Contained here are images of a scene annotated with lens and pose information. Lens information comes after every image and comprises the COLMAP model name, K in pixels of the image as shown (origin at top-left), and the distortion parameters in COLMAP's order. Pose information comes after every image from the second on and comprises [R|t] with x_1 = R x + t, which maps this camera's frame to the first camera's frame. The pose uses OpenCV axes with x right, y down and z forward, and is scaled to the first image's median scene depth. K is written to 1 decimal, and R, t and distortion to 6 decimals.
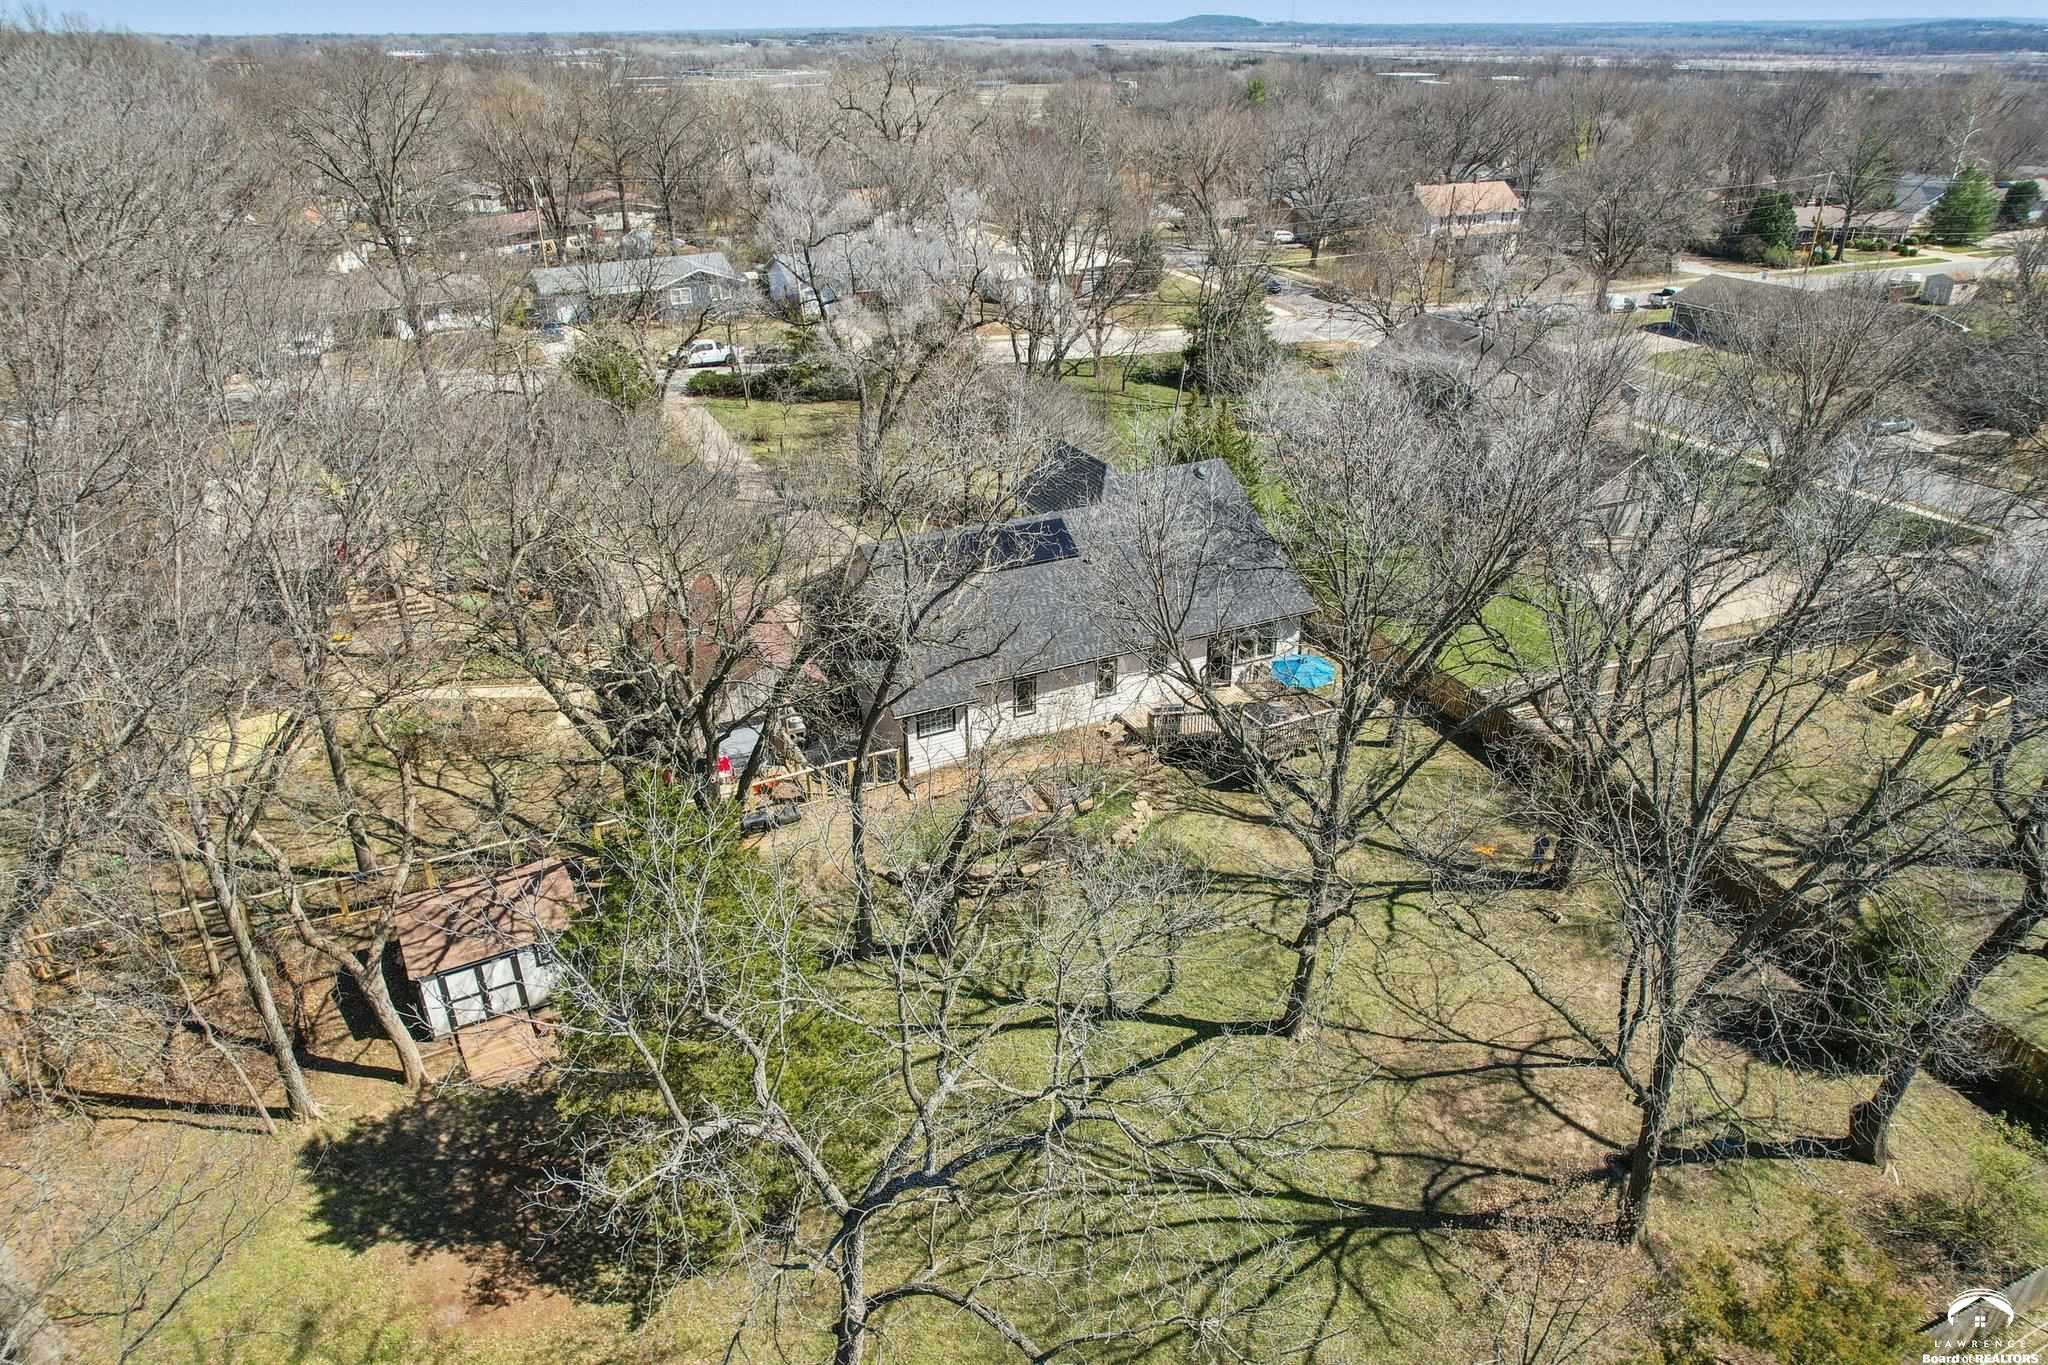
lens RADIAL K [[1334.8, 0, 1024.0], [0, 1334.8, 682.5], [0, 0, 1]] dist [-0.085767, 0.079379]
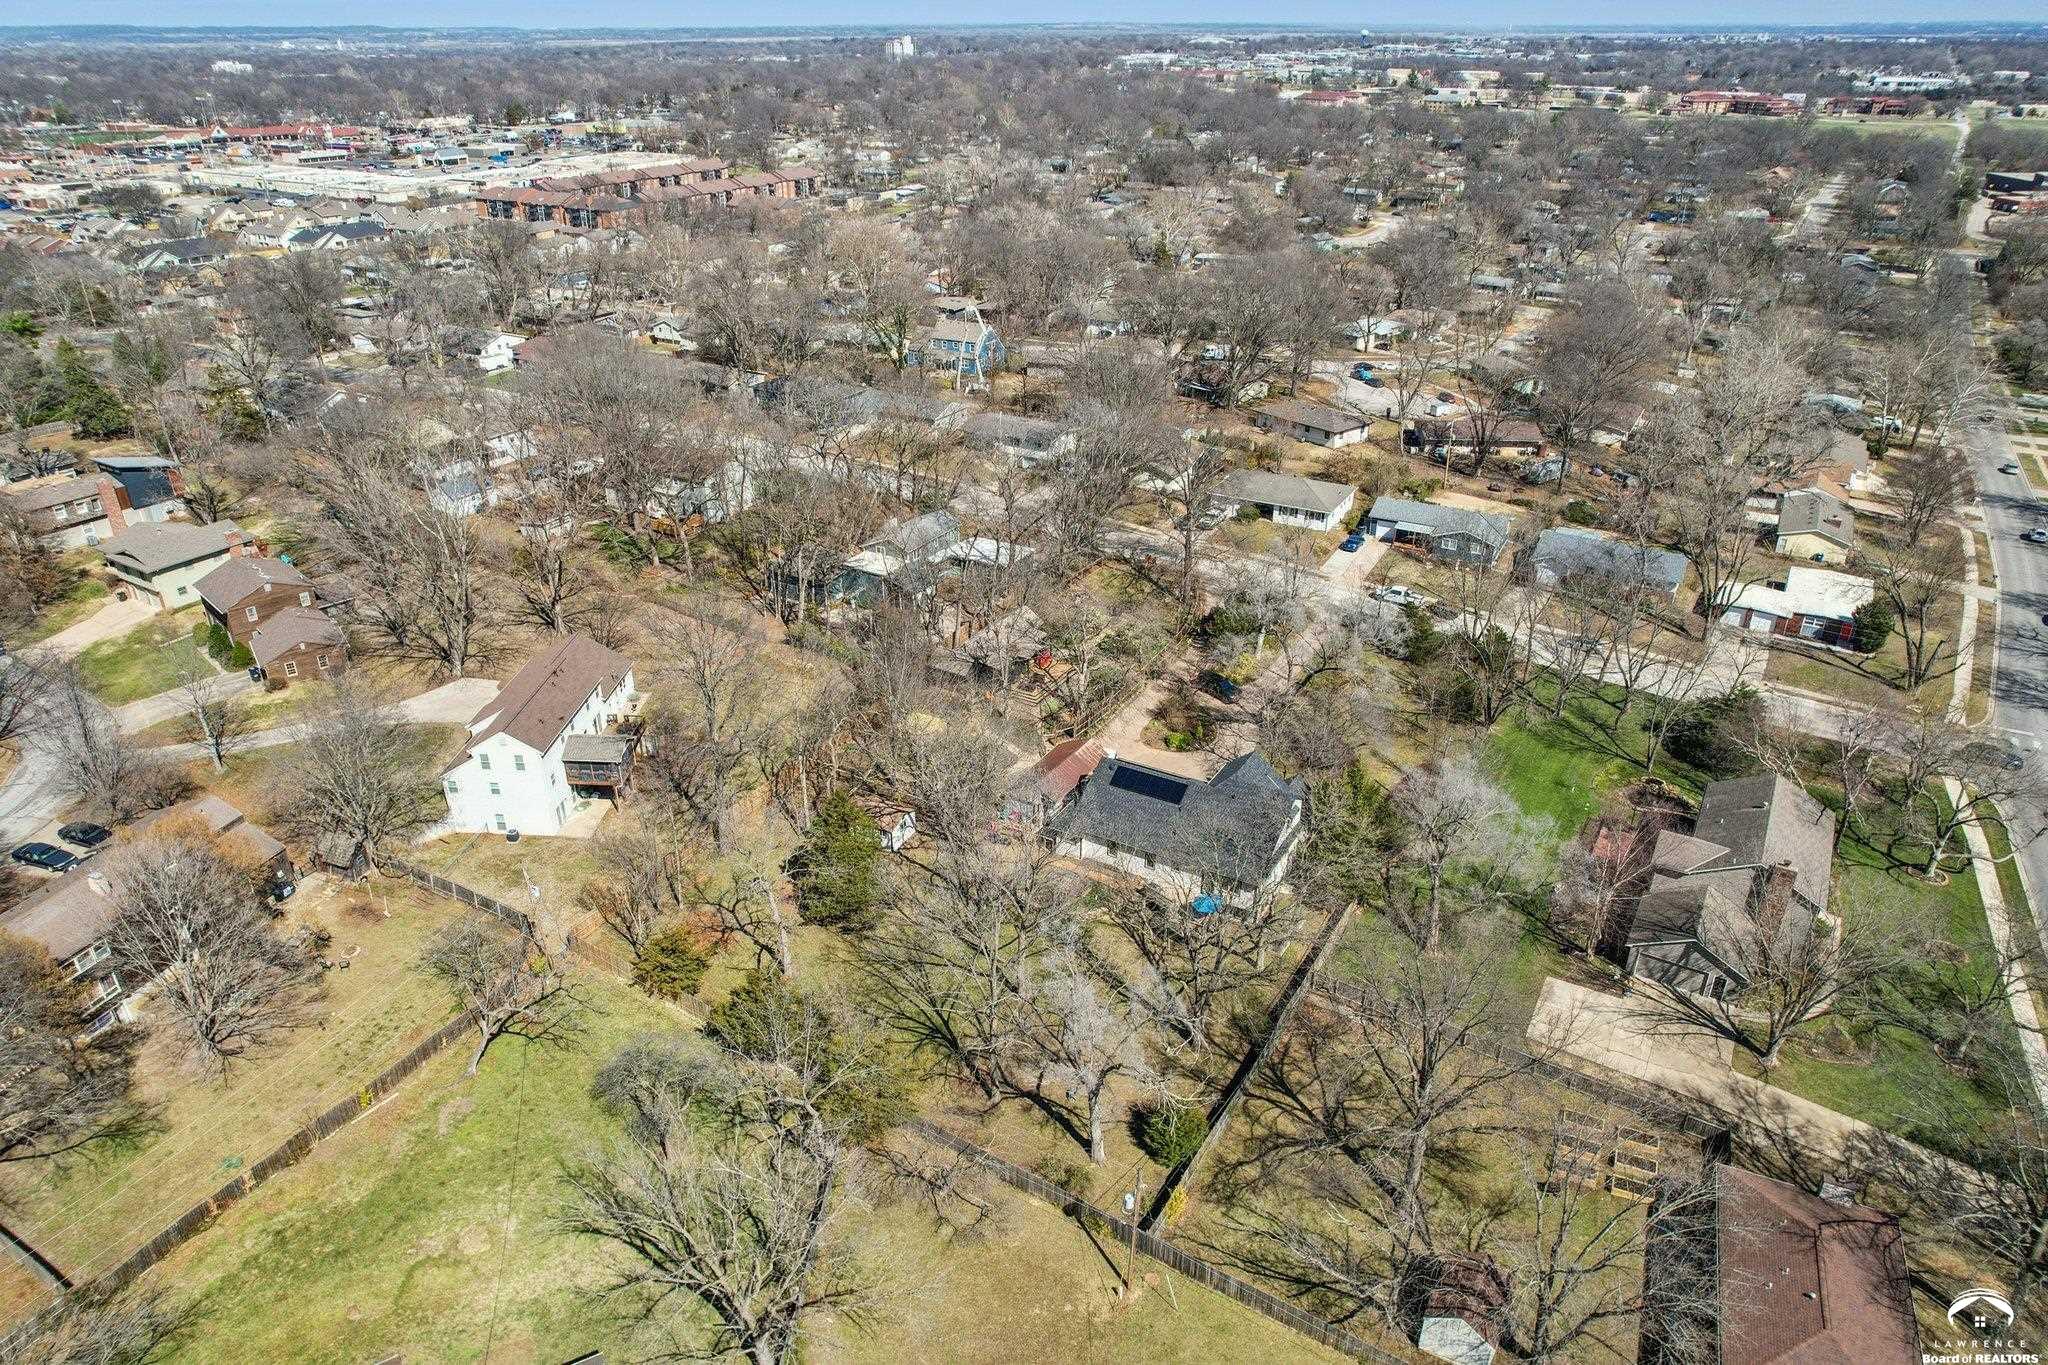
lens RADIAL K [[1334.8, 0, 1024.0], [0, 1334.8, 682.5], [0, 0, 1]] dist [-0.085767, 0.079379]
pose [[0.544653, 0.378002, -0.748643, 2.083246], [-0.372733, 0.908761, 0.187678, -0.852309], [0.751281, 0.176824, 0.635854, -0.824907]]
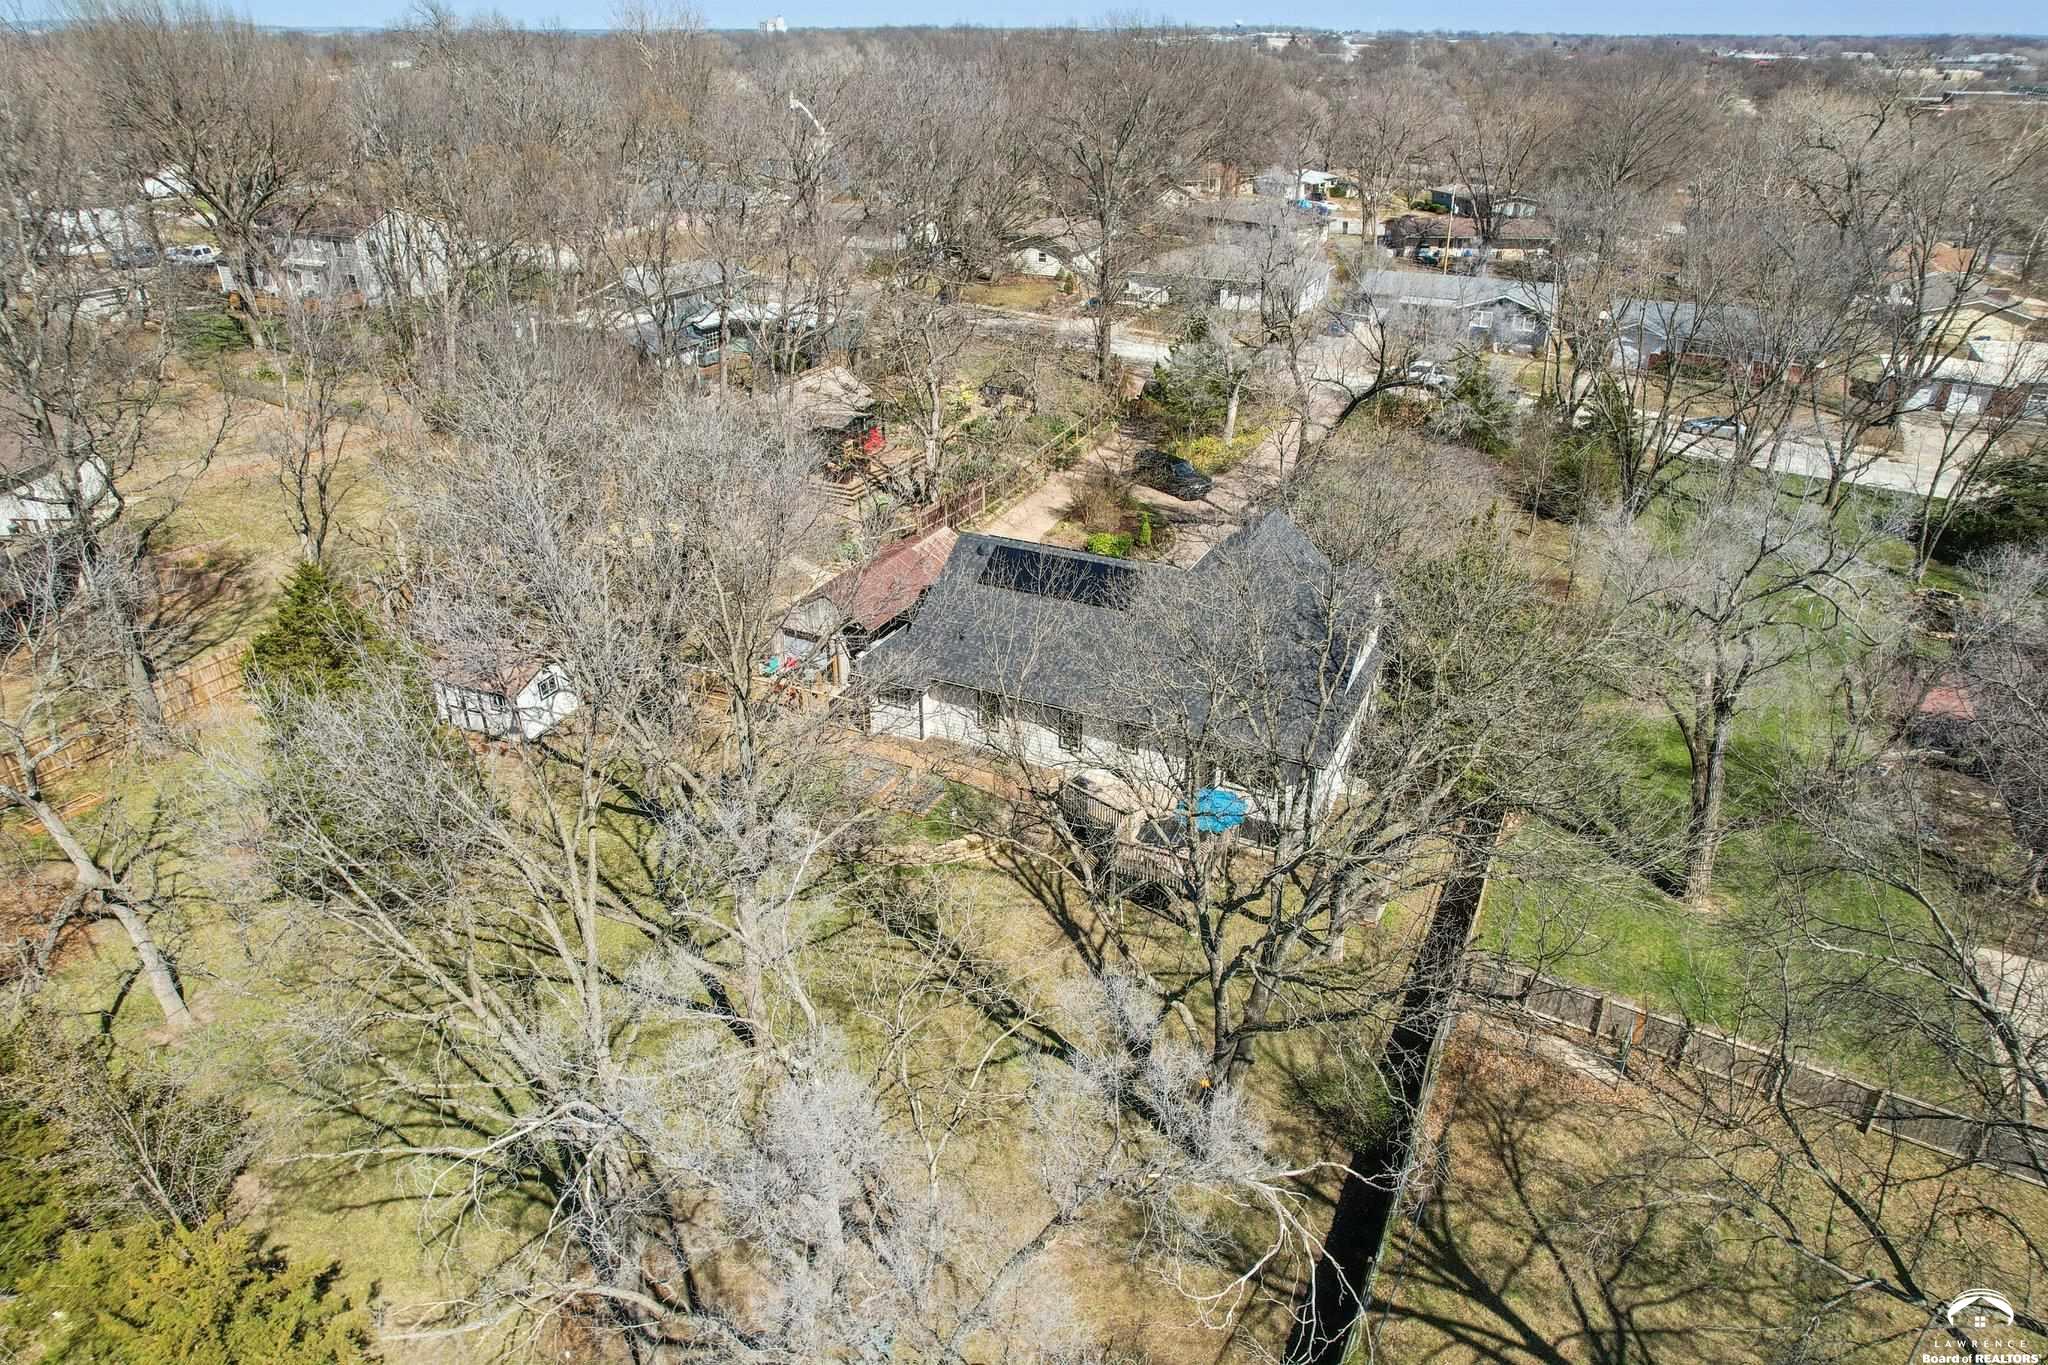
lens RADIAL K [[1334.8, 0, 1024.0], [0, 1334.8, 682.5], [0, 0, 1]] dist [-0.085767, 0.079379]
pose [[0.613856, 0.363955, -0.700512, 1.043586], [-0.359048, 0.919003, 0.162841, -0.275058], [0.703040, 0.151556, 0.694814, 0.386685]]
